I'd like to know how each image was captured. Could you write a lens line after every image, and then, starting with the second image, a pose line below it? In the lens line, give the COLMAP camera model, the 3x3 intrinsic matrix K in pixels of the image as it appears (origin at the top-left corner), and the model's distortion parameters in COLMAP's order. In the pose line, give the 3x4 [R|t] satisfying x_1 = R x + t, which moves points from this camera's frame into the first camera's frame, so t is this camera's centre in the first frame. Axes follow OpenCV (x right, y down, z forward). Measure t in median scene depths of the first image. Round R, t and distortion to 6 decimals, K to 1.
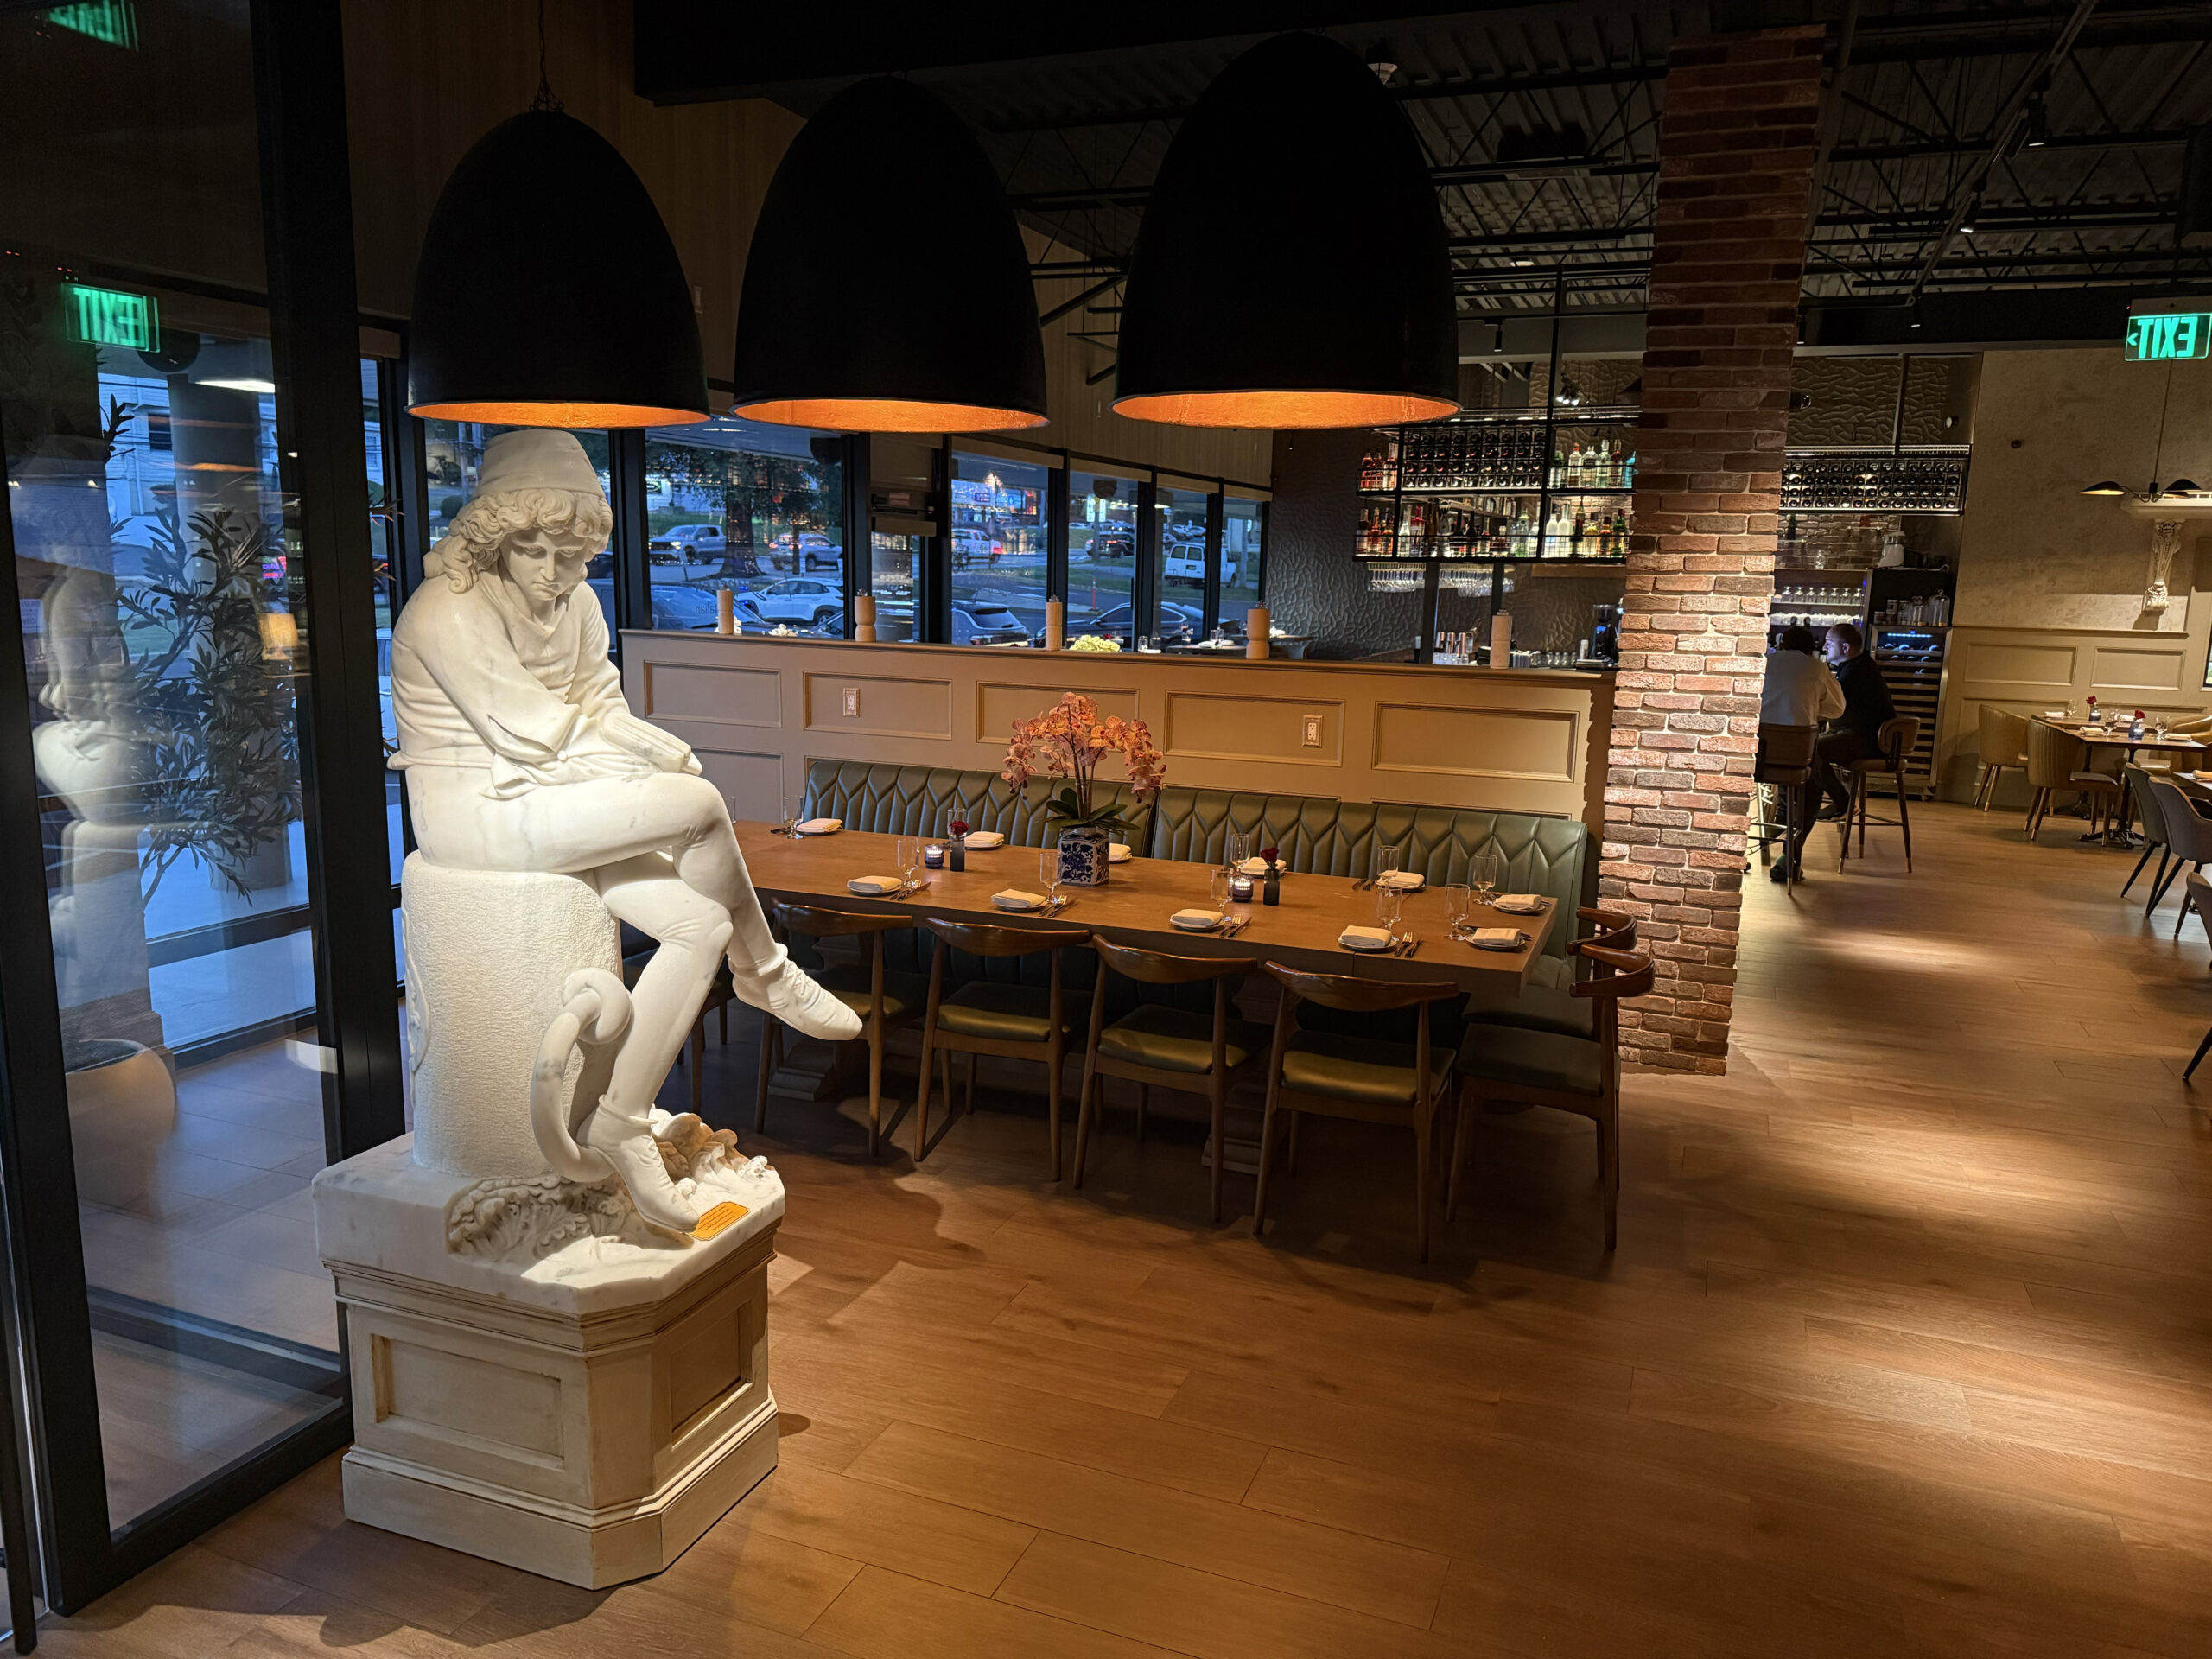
lens RADIAL K [[1574.4, 0, 1107.2], [0, 1574.4, 831.6], [0, 0, 1]] dist [0.012875, 0.002426]
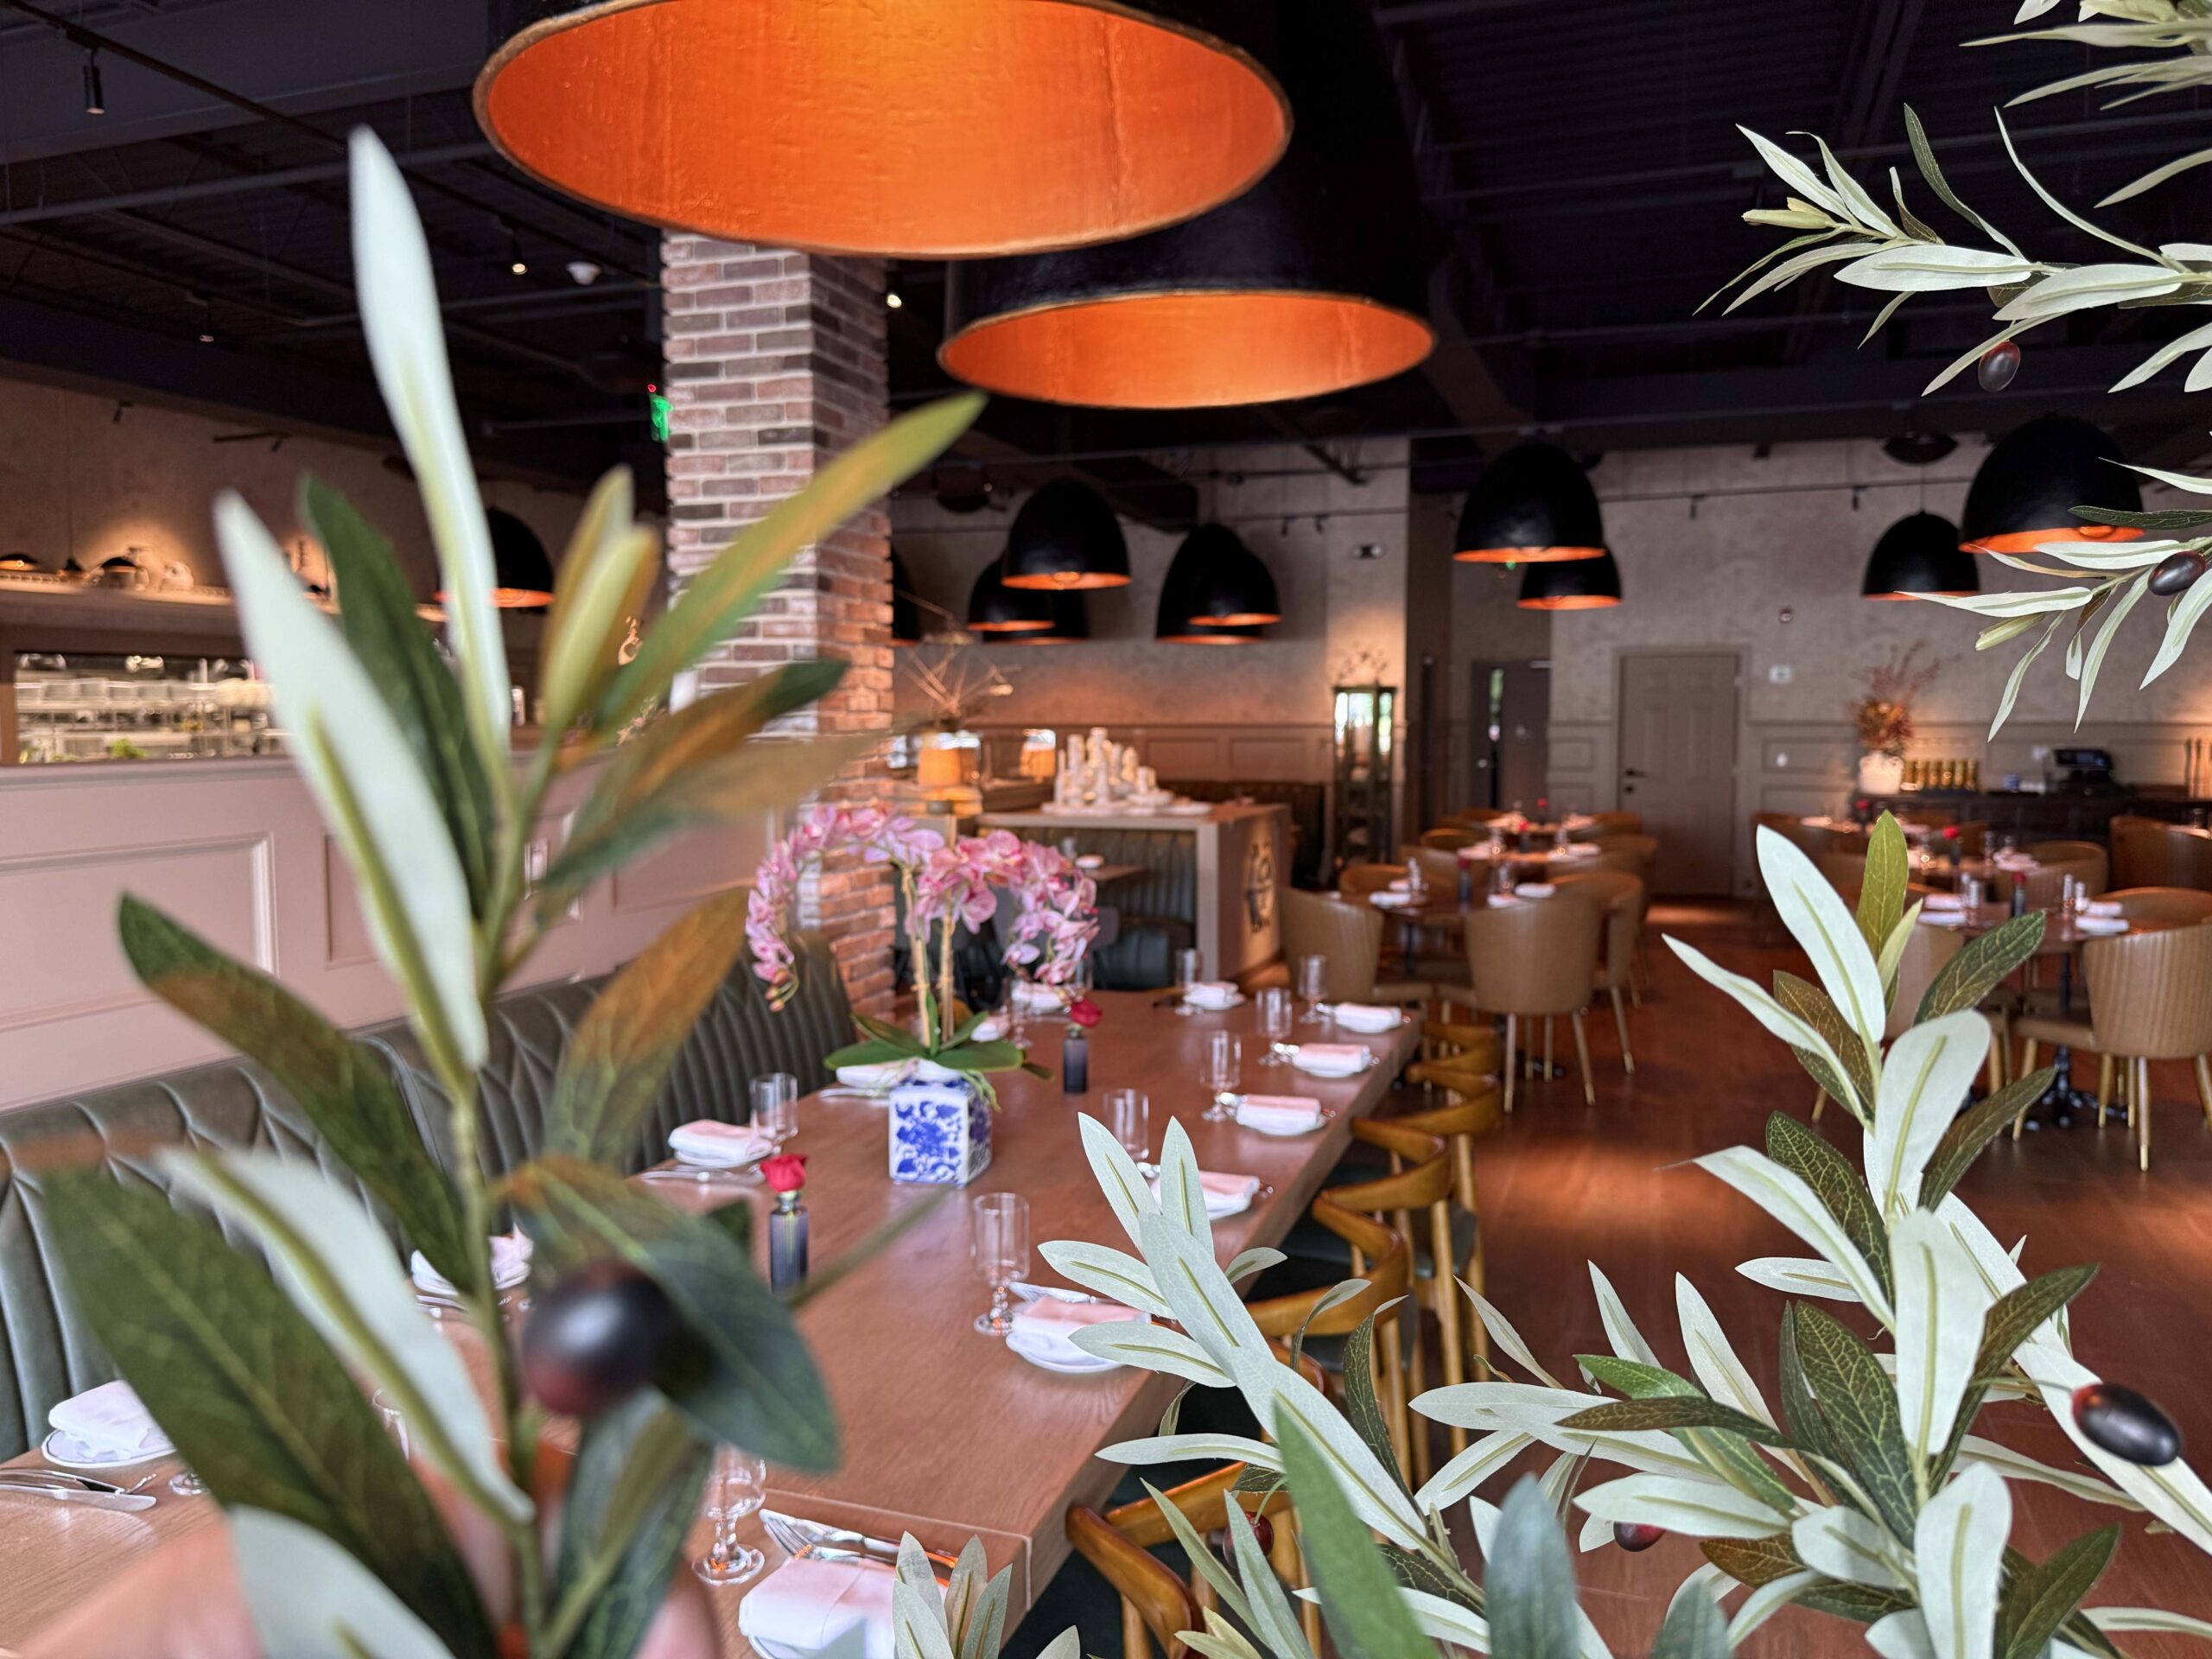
lens RADIAL K [[1574.4, 0, 1108.3], [0, 1574.4, 829.2], [0, 0, 1]] dist [0.012875, 0.002426]
pose [[-0.037870, -0.109076, 0.993312, -0.513946], [0.176643, 0.977640, 0.114090, -0.129377], [-0.983546, 0.179782, -0.017756, 0.917897]]
